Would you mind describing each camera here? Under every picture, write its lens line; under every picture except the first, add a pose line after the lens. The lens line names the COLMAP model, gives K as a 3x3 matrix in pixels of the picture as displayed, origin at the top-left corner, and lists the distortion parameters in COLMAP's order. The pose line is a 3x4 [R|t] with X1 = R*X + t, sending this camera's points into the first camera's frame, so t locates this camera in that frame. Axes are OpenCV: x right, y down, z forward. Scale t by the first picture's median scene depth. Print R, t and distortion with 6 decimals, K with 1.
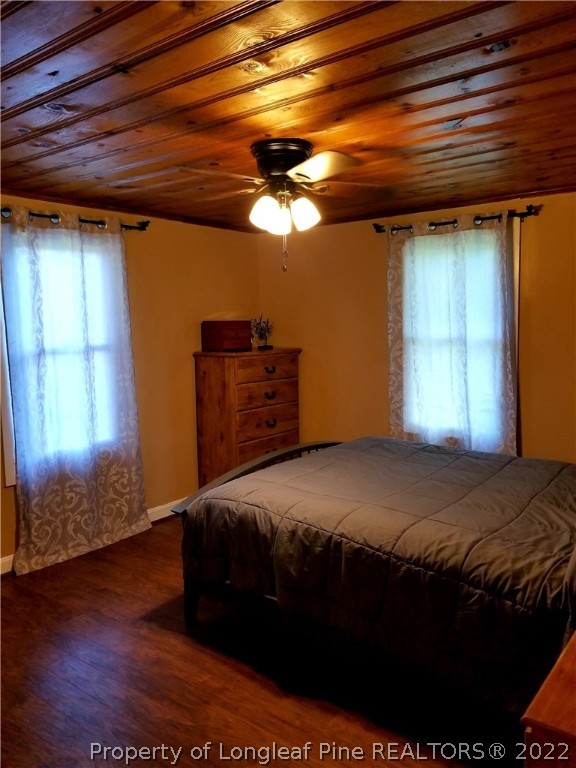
lens RADIAL K [[606.0, 0, 285.0], [0, 606.0, 380.7], [0, 0, 1]] dist [0.059032, -0.080247]
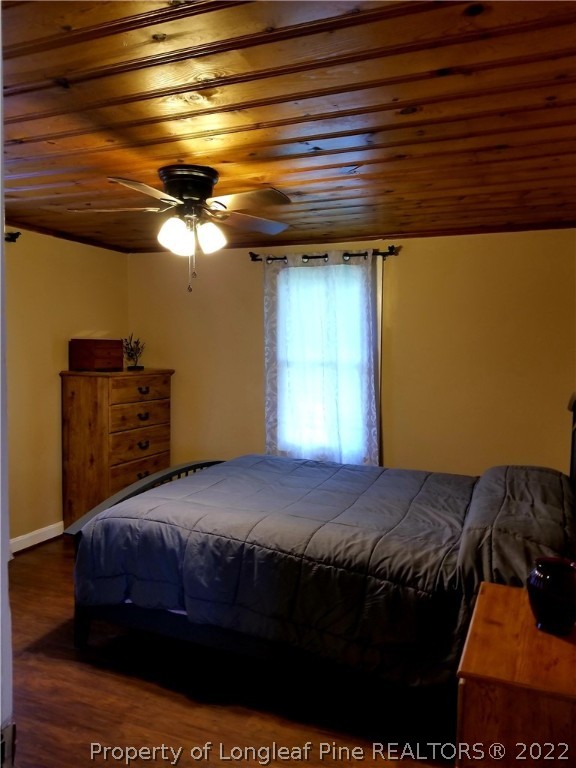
lens RADIAL K [[606.0, 0, 288.2], [0, 606.0, 382.9], [0, 0, 1]] dist [0.059032, -0.080247]
pose [[0.964156, 0.011614, 0.265081, -0.107789], [-0.000986, 0.999191, -0.040193, 0.016174], [-0.265333, 0.038491, 0.963388, -0.033710]]
